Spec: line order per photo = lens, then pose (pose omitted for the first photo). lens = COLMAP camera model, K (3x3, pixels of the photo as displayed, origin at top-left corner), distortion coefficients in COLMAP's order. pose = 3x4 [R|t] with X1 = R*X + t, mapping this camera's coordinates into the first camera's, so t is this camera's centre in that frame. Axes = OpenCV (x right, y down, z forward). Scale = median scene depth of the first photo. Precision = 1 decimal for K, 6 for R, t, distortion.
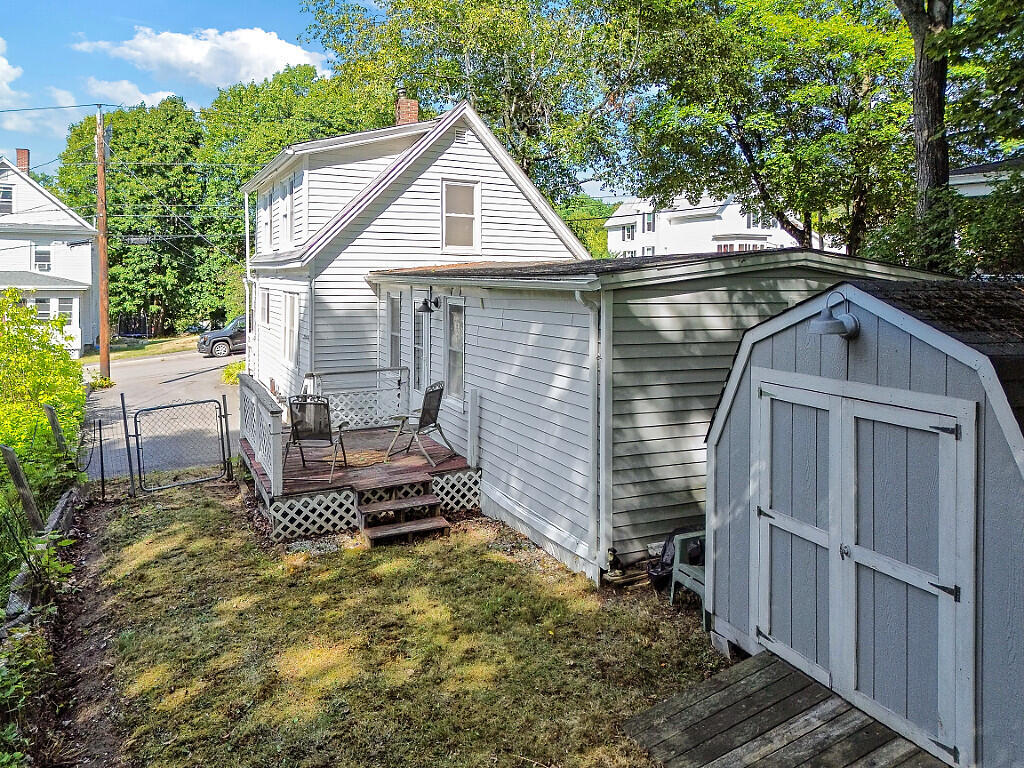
lens RADIAL K [[733.4, 0, 513.5], [0, 733.4, 291.2], [0, 0, 1]] dist [0.002328, -0.000241]
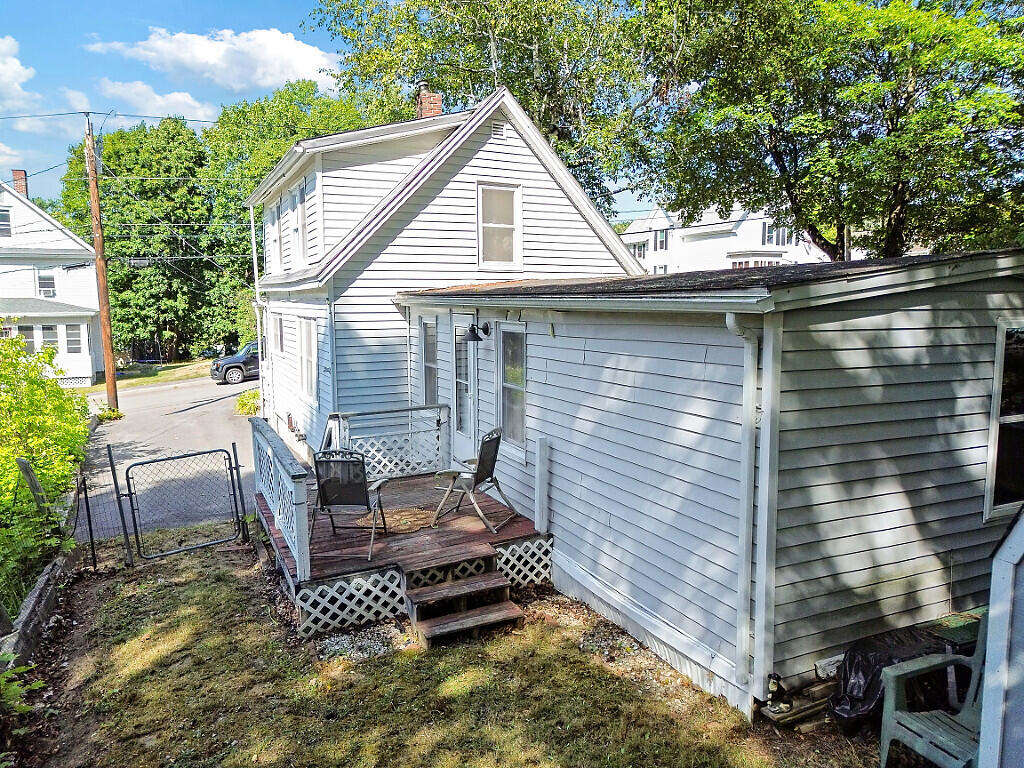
lens RADIAL K [[731.0, 0, 512.0], [0, 731.0, 384.0], [0, 0, 1]] dist [0.000755, -0.001778]
pose [[0.999803, -0.009728, -0.017321, -0.049653], [0.011373, 0.995167, 0.097541, -0.001905], [0.016288, -0.097719, 0.995081, 0.144843]]
